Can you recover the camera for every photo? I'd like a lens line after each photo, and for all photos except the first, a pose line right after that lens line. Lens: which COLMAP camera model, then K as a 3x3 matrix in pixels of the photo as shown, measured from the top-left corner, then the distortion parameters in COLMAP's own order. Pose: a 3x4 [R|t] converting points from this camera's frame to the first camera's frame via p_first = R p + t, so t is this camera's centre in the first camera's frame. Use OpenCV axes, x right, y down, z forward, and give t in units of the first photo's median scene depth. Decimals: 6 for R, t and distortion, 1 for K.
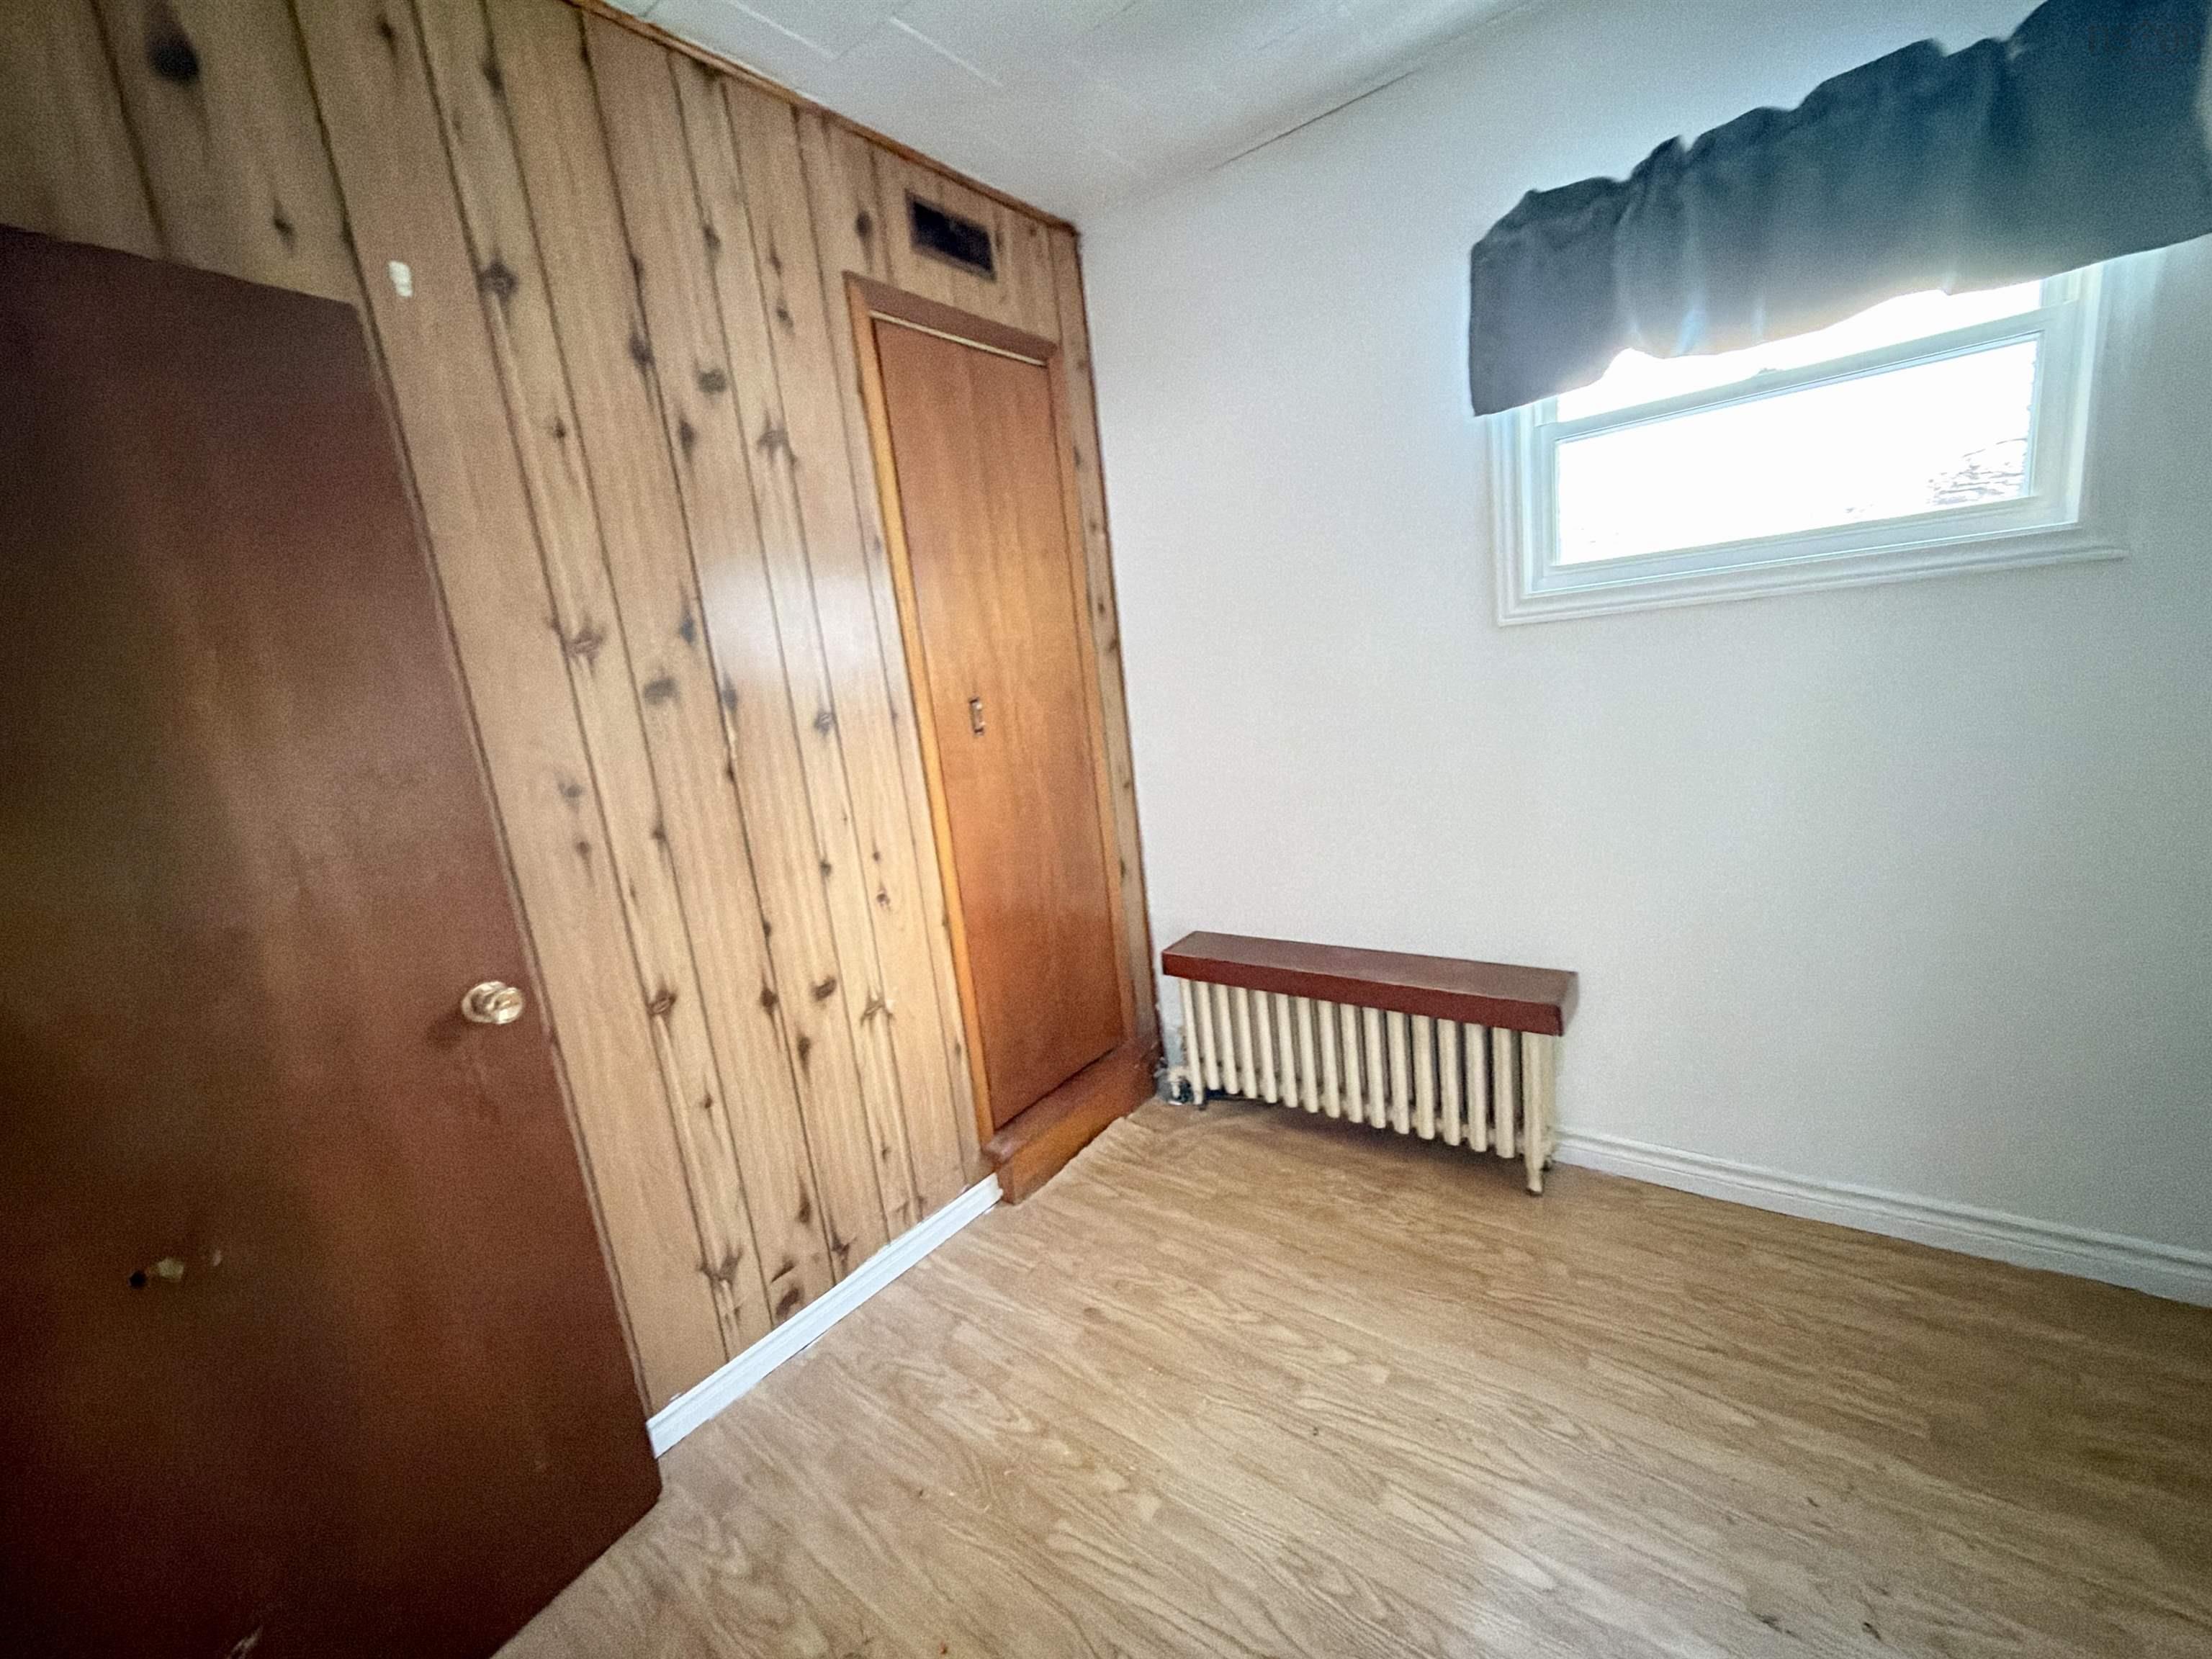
lens RADIAL K [[880.5, 0, 1106.0], [0, 880.5, 829.5], [0, 0, 1]] dist [0.000875, 0.000106]
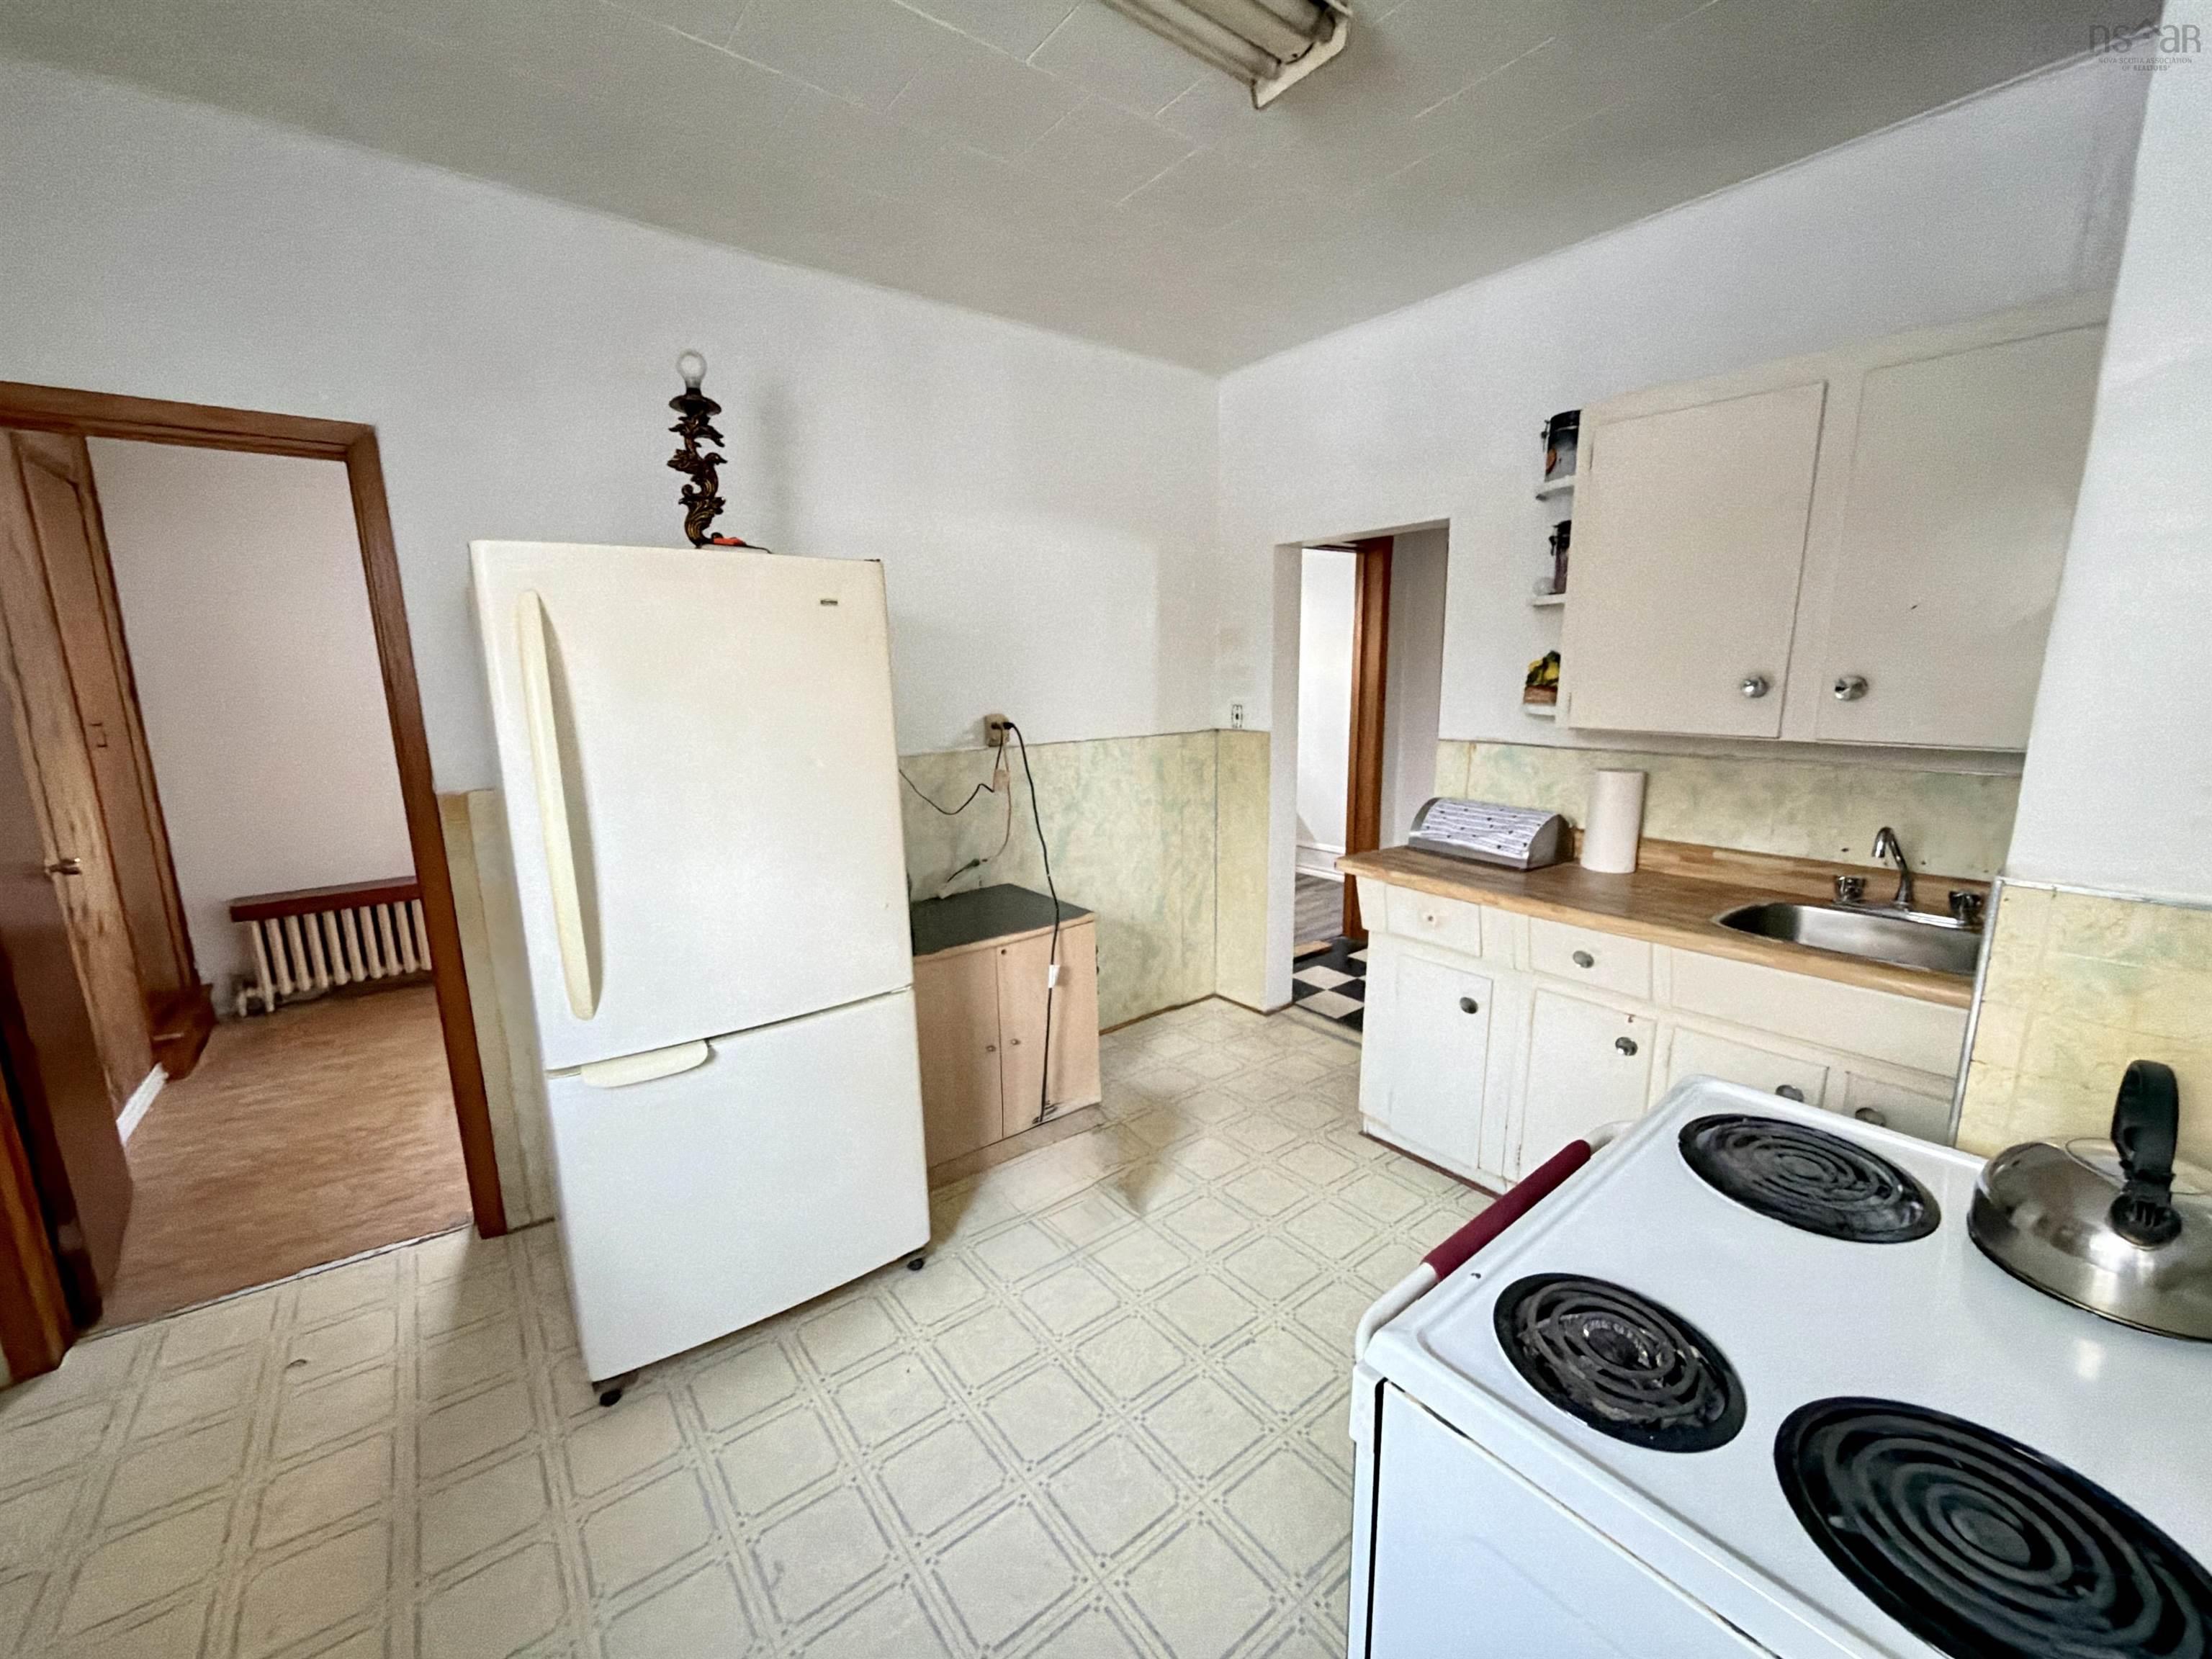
lens RADIAL K [[880.5, 0, 1106.0], [0, 880.5, 829.5], [0, 0, 1]] dist [0.000875, 0.000106]
pose [[0.246130, -0.070929, 0.966638, -1.047490], [0.176414, 0.983938, 0.027279, 0.247479], [-0.953047, 0.163814, 0.254690, -0.805956]]
